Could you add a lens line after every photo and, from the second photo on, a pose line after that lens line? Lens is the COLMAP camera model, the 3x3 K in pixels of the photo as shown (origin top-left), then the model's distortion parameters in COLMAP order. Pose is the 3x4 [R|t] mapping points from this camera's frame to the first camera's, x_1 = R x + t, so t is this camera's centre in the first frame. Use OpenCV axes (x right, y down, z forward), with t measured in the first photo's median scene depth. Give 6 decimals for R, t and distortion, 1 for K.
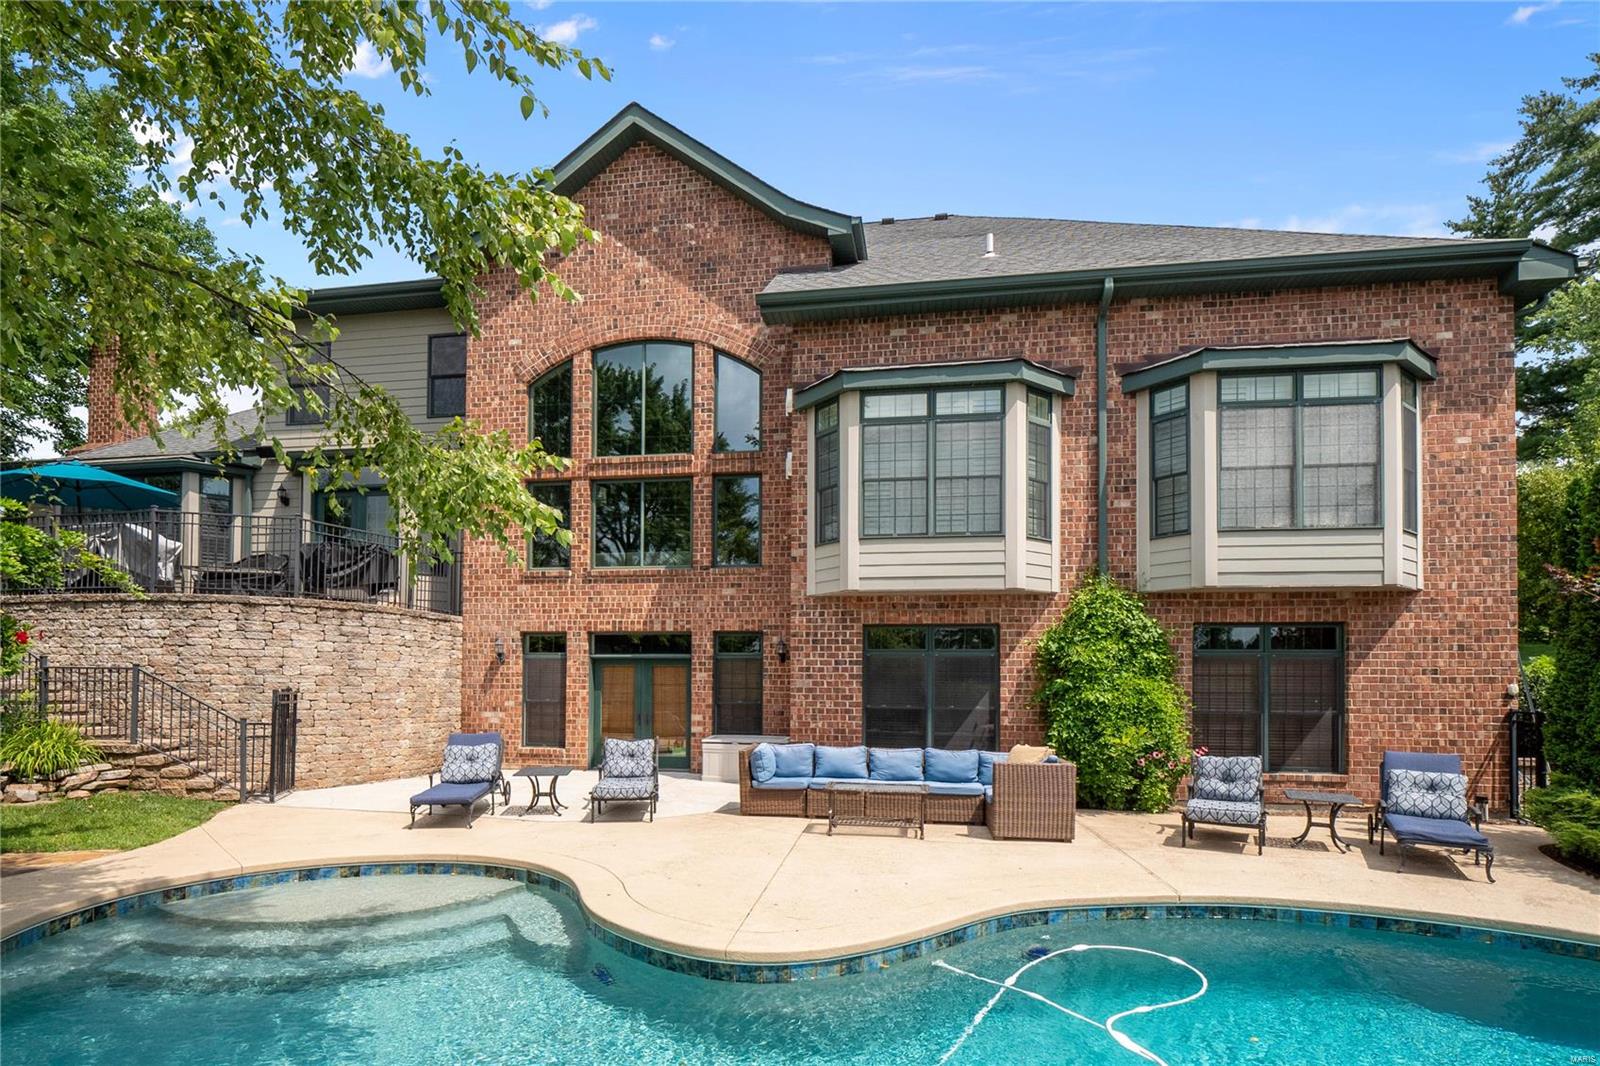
lens RADIAL K [[798.4, 0, 840.1], [0, 798.4, 674.6], [0, 0, 1]] dist [-0.004109, -0.002632]
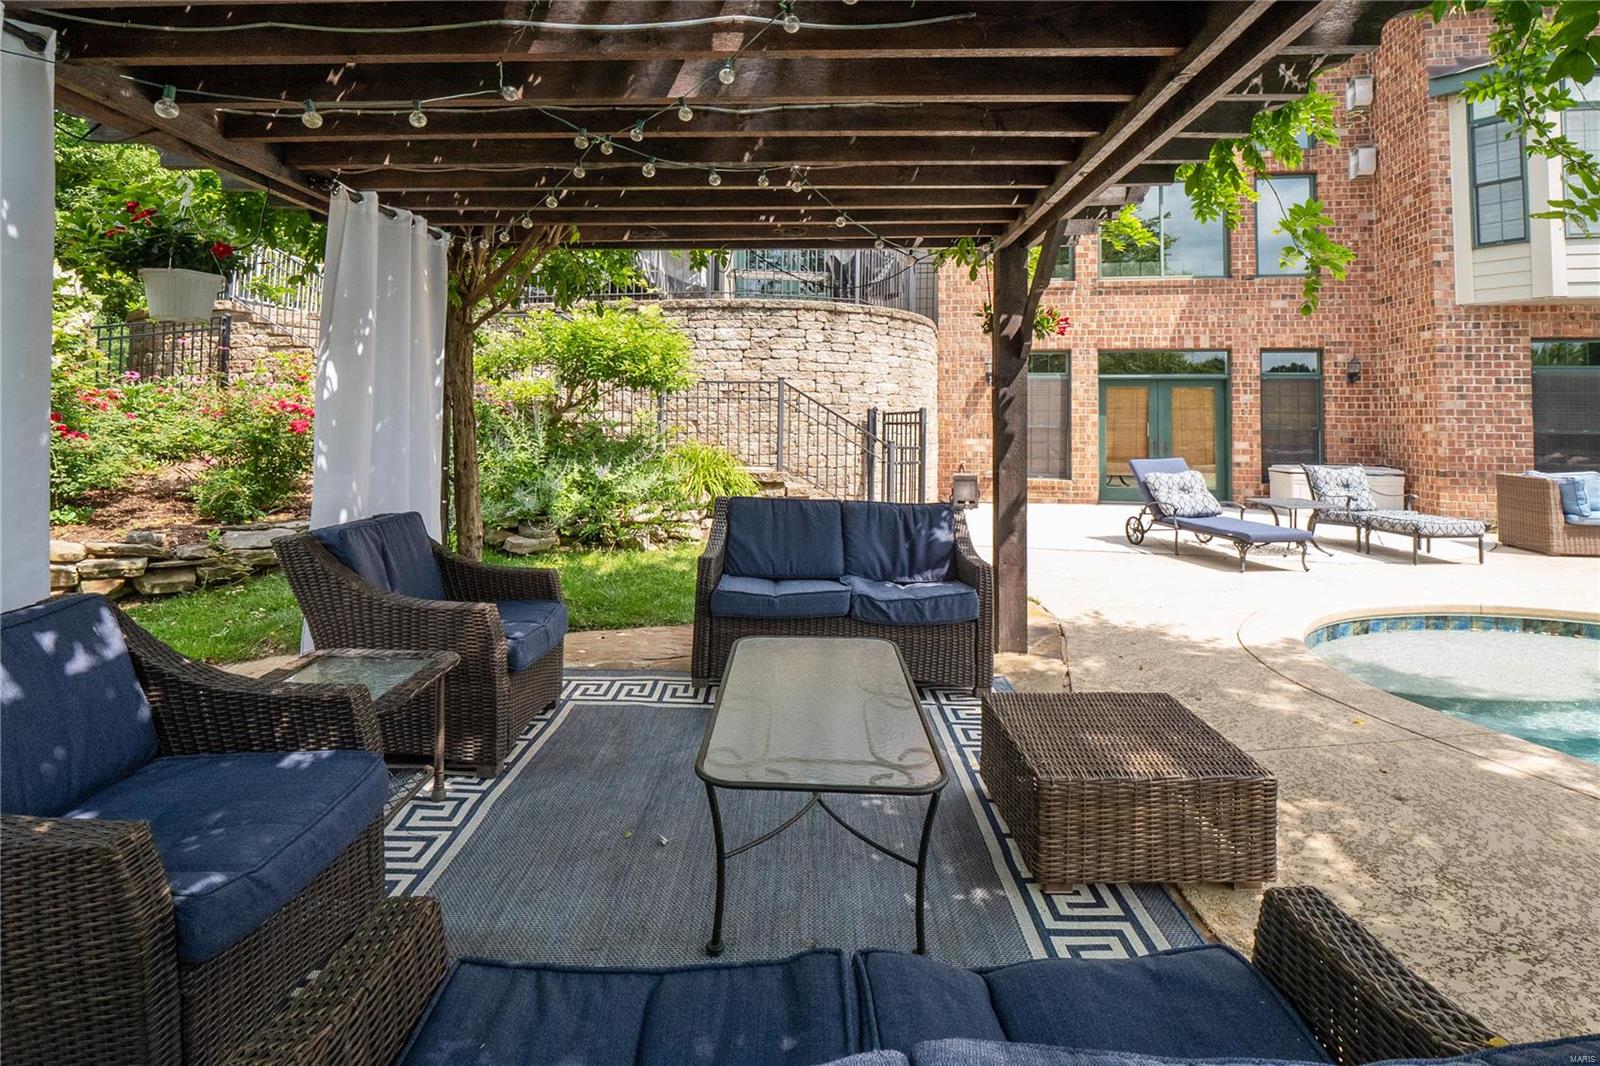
lens RADIAL K [[798.4, 0, 787.9], [0, 798.4, 390.8], [0, 0, 1]] dist [-0.004109, -0.002632]
pose [[0.999995, 0.002708, -0.001618, -0.772070], [-0.002752, 0.999603, -0.028038, 0.022021], [0.001541, 0.028043, 0.999606, 0.125133]]
